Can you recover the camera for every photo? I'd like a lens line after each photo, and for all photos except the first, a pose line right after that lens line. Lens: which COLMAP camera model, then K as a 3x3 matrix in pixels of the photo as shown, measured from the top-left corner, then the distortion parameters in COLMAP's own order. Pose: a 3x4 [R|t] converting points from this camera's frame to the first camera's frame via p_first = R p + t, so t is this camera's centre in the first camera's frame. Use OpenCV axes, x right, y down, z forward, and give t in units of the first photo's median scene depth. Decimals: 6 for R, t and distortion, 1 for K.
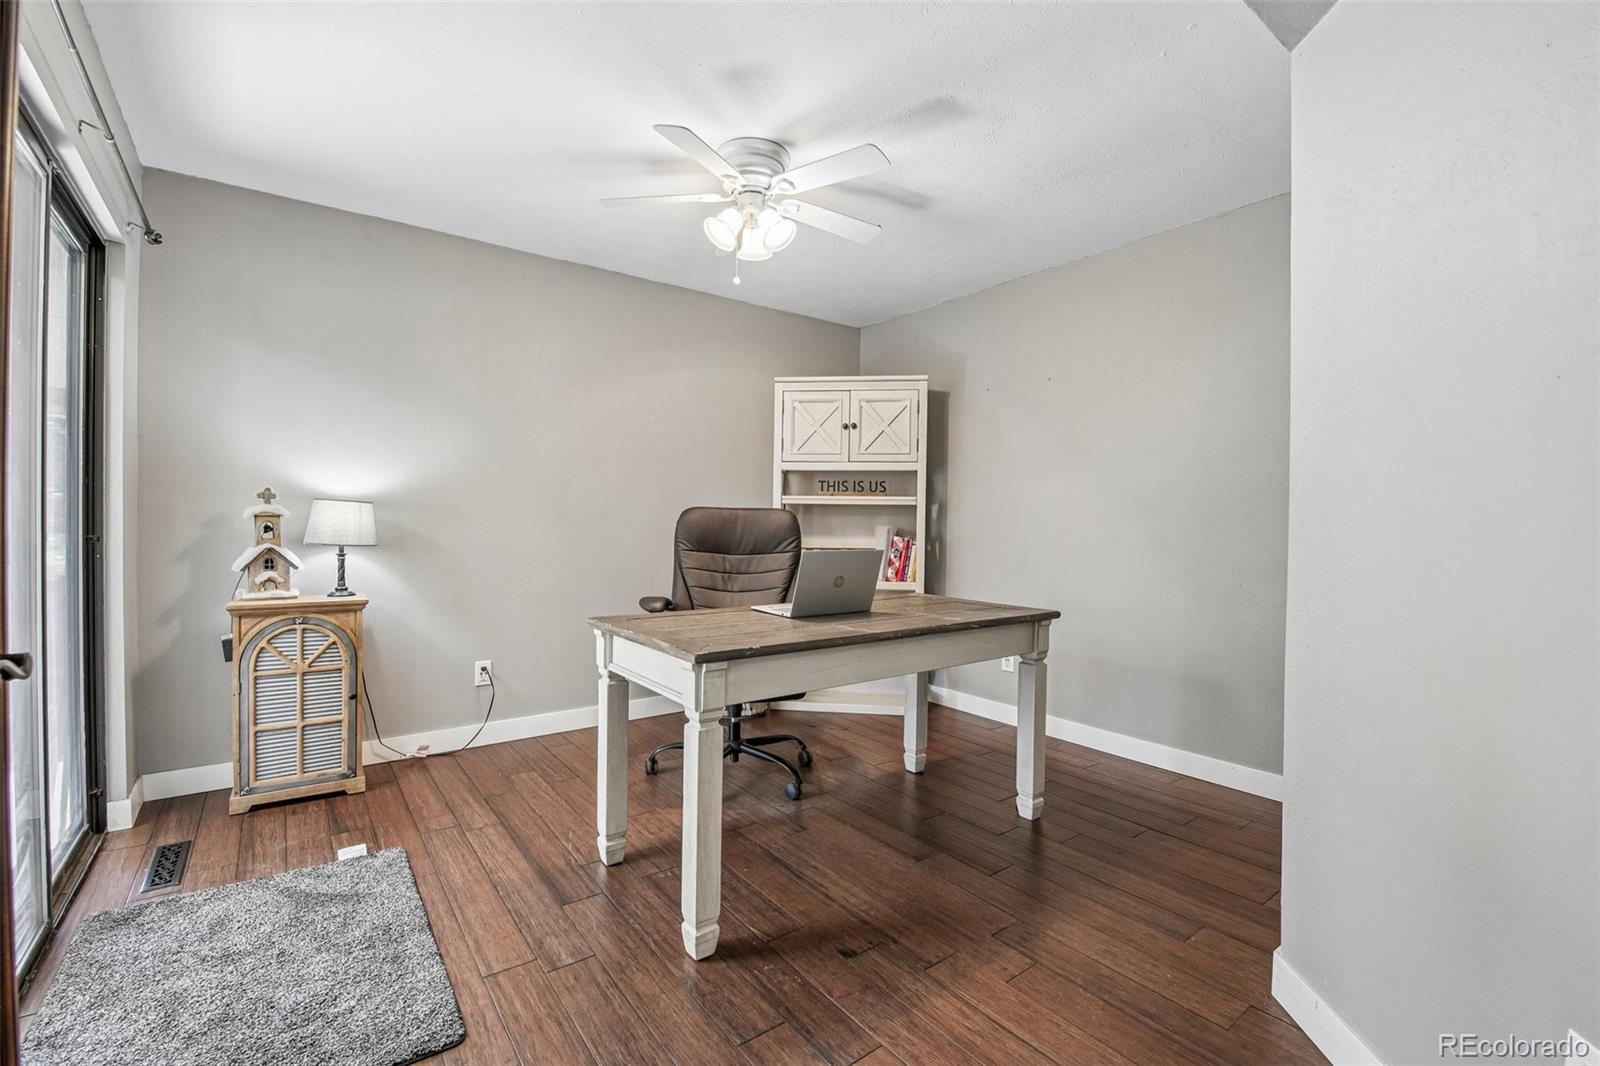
lens RADIAL K [[690.5, 0, 793.3], [0, 690.5, 531.4], [0, 0, 1]] dist [-0.001572, -0.009365]
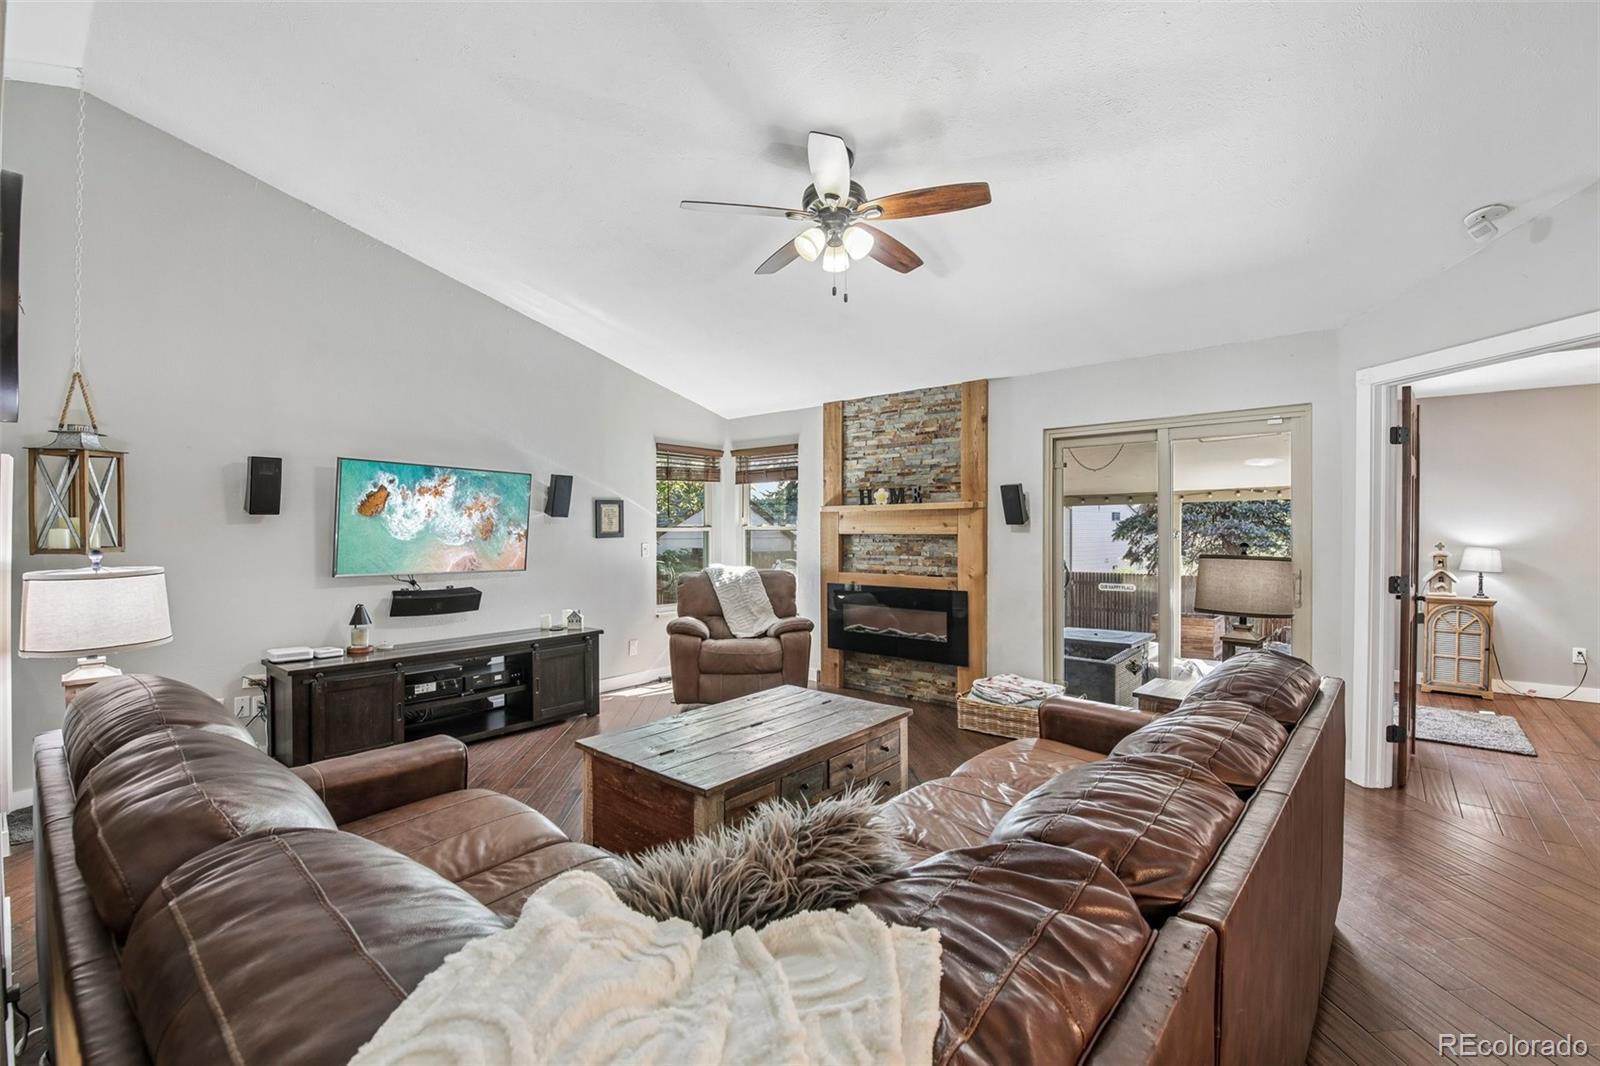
lens RADIAL K [[690.5, 0, 793.3], [0, 690.5, 531.4], [0, 0, 1]] dist [-0.001572, -0.009365]
pose [[0.225796, 0.004302, -0.974165, 0.753762], [-0.006430, 0.999975, 0.002925, -0.083783], [0.974153, 0.005604, 0.225819, -1.278375]]
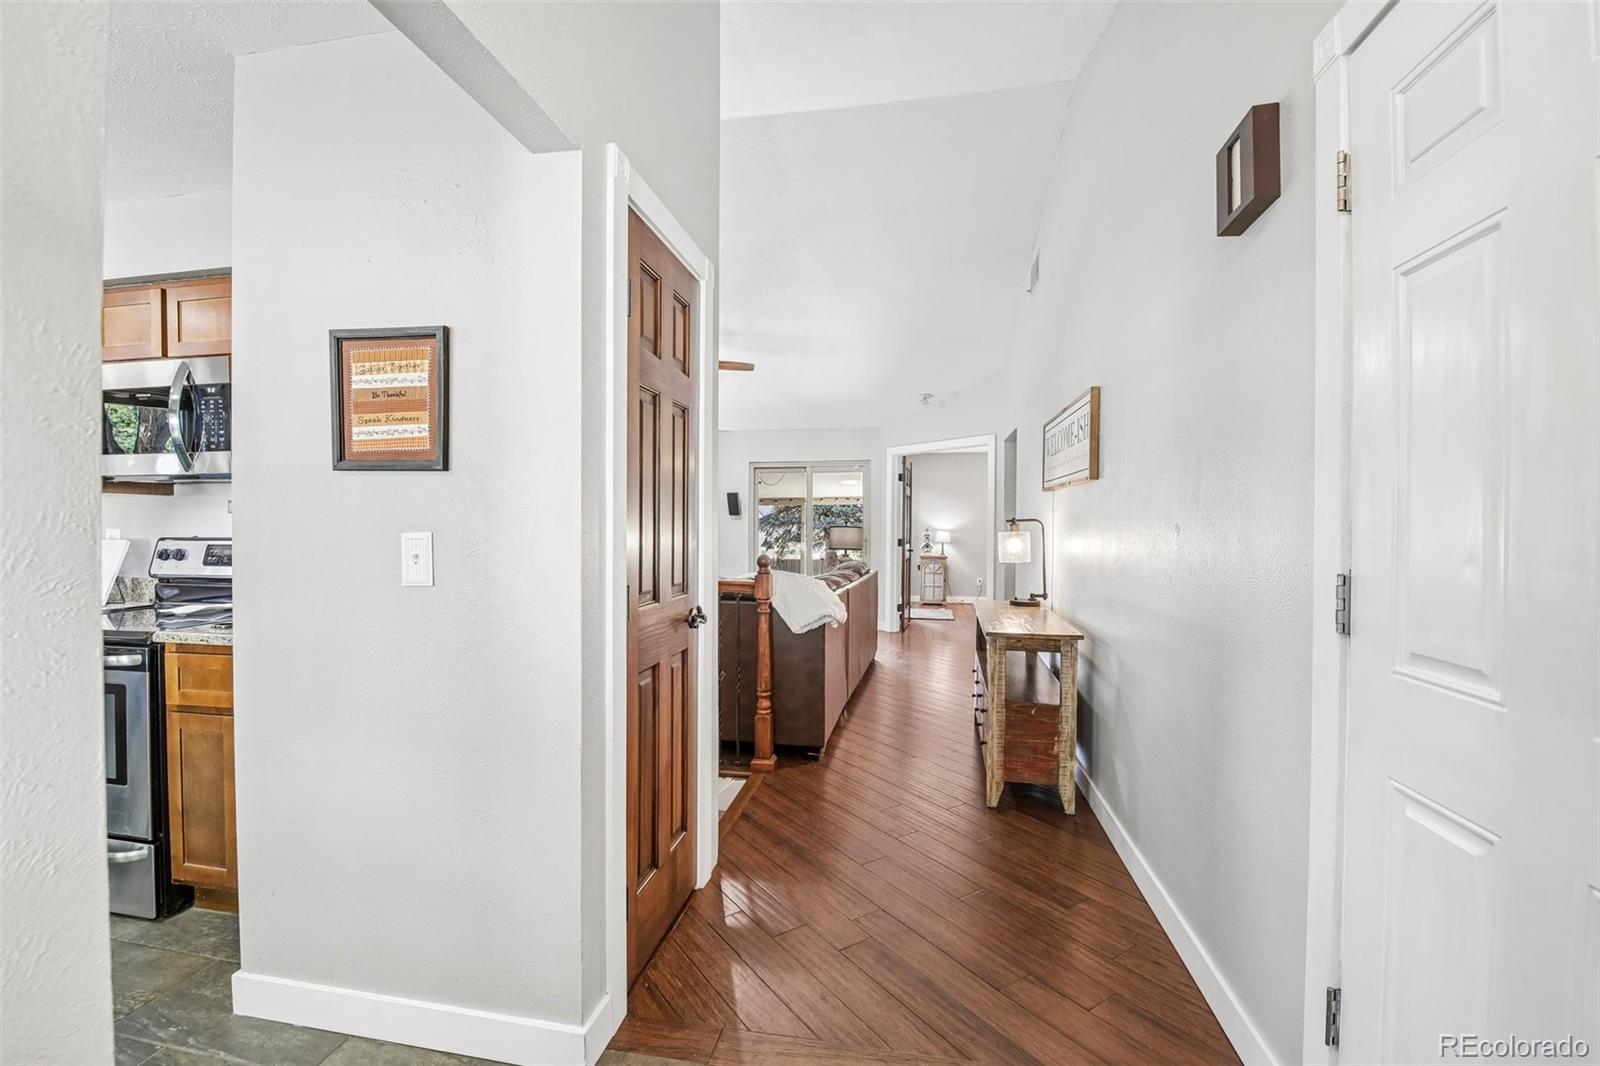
lens RADIAL K [[690.5, 0, 793.3], [0, 690.5, 531.4], [0, 0, 1]] dist [-0.001572, -0.009365]
pose [[0.681090, 0.006651, -0.732169, 1.561572], [-0.009072, 0.999959, 0.000645, -0.035276], [0.732143, 0.006203, 0.681122, -2.185493]]
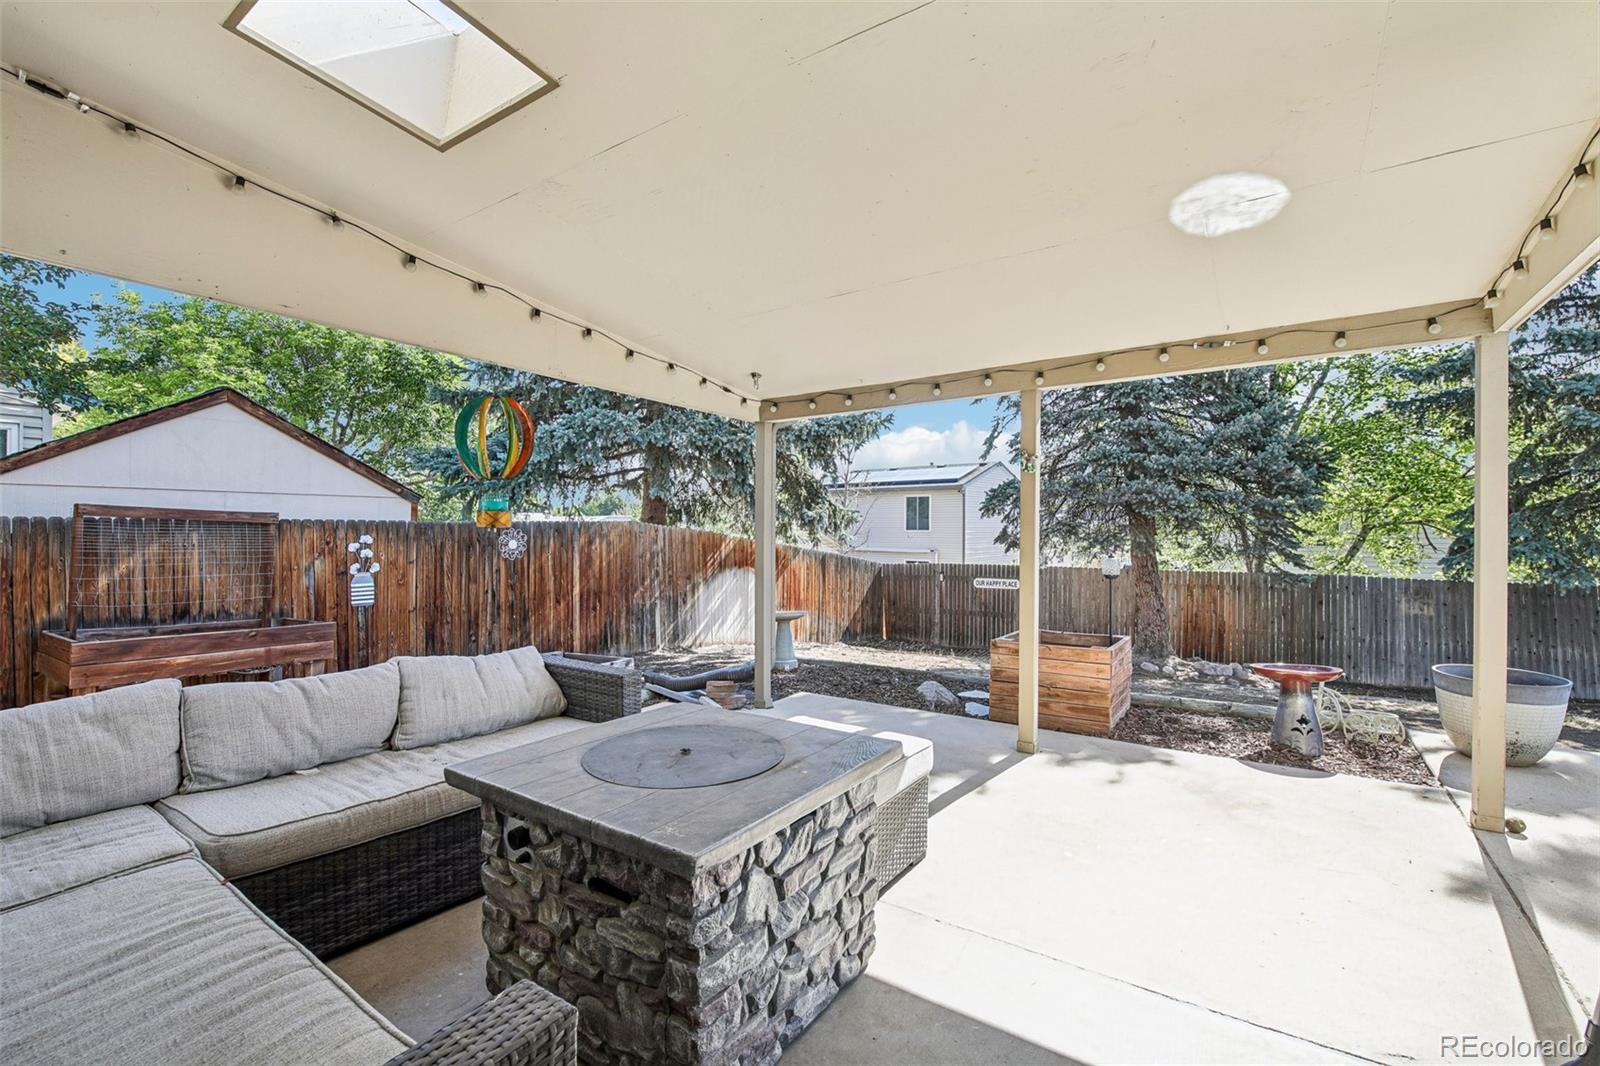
lens RADIAL K [[690.5, 0, 793.3], [0, 690.5, 531.4], [0, 0, 1]] dist [-0.001572, -0.009365]
pose [[0.325143, 0.007089, -0.945638, -0.698127], [-0.010065, 0.999941, 0.004035, 0.061905], [0.945611, 0.008206, 0.325195, 0.177421]]
